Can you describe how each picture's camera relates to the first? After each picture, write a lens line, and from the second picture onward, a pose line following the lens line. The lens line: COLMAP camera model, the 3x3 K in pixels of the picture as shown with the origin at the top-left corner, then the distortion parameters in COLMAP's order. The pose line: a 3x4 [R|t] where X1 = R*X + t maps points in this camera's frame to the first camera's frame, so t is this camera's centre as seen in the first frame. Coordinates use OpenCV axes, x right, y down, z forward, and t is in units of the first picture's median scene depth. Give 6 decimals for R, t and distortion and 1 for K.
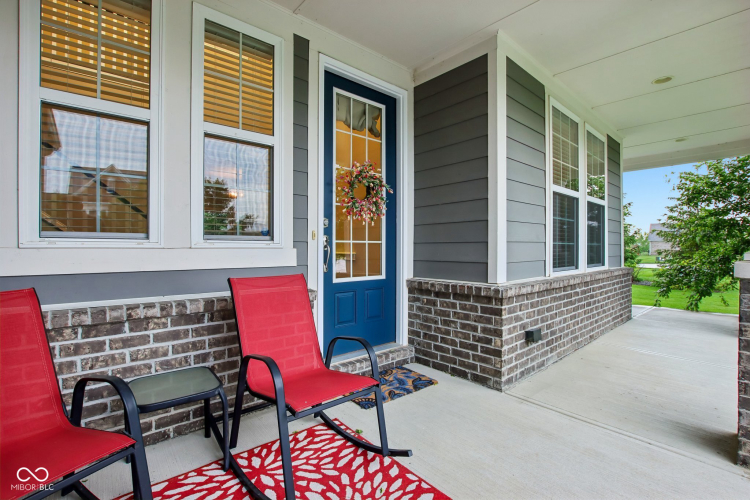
lens RADIAL K [[345.8, 0, 375.3], [0, 345.8, 247.6], [0, 0, 1]] dist [-0.021219, -0.000104]
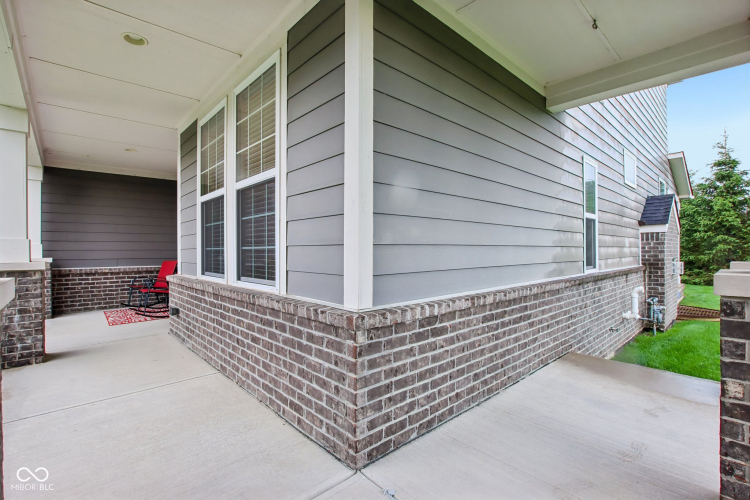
lens RADIAL K [[345.8, 0, 375.8], [0, 345.8, 250.6], [0, 0, 1]] dist [-0.021219, -0.000104]
pose [[0.017168, -0.001002, -0.999852, 1.487993], [0.000651, 0.999999, -0.000991, -0.004821], [0.999852, -0.000634, 0.017168, 1.398137]]
